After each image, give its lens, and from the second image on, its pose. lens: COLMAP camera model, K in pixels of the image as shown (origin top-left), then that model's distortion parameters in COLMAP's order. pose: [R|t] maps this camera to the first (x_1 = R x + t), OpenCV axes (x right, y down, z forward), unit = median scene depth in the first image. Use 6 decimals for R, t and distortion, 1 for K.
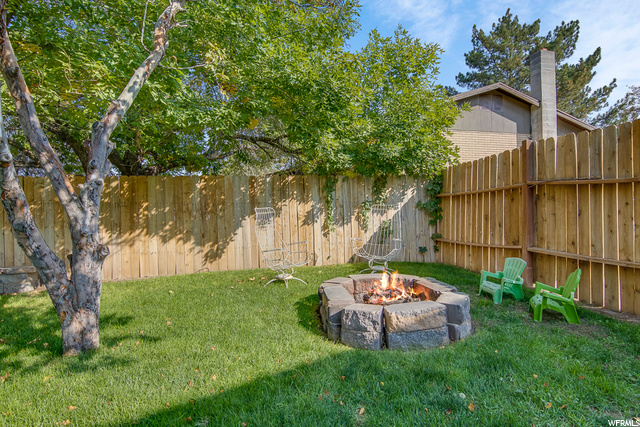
lens RADIAL K [[327.0, 0, 322.9], [0, 327.0, 216.7], [0, 0, 1]] dist [-0.015257, -0.001258]
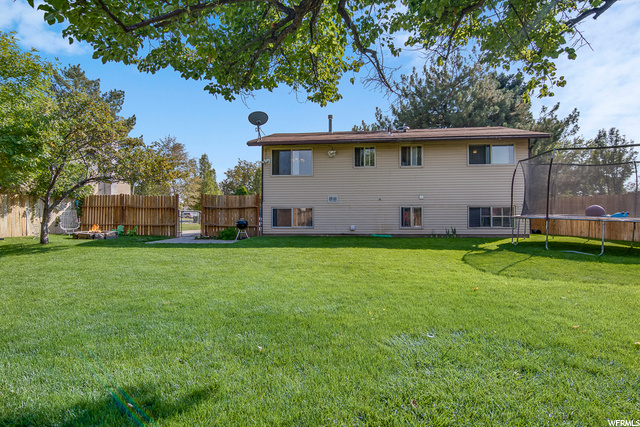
lens RADIAL K [[327.0, 0, 322.9], [0, 327.0, 216.7], [0, 0, 1]] dist [-0.015257, -0.001258]
pose [[0.314978, 0.011978, 0.949023, -1.458331], [-0.013217, 0.999879, -0.008233, 0.012050], [-0.949007, -0.009950, 0.315098, -1.580533]]
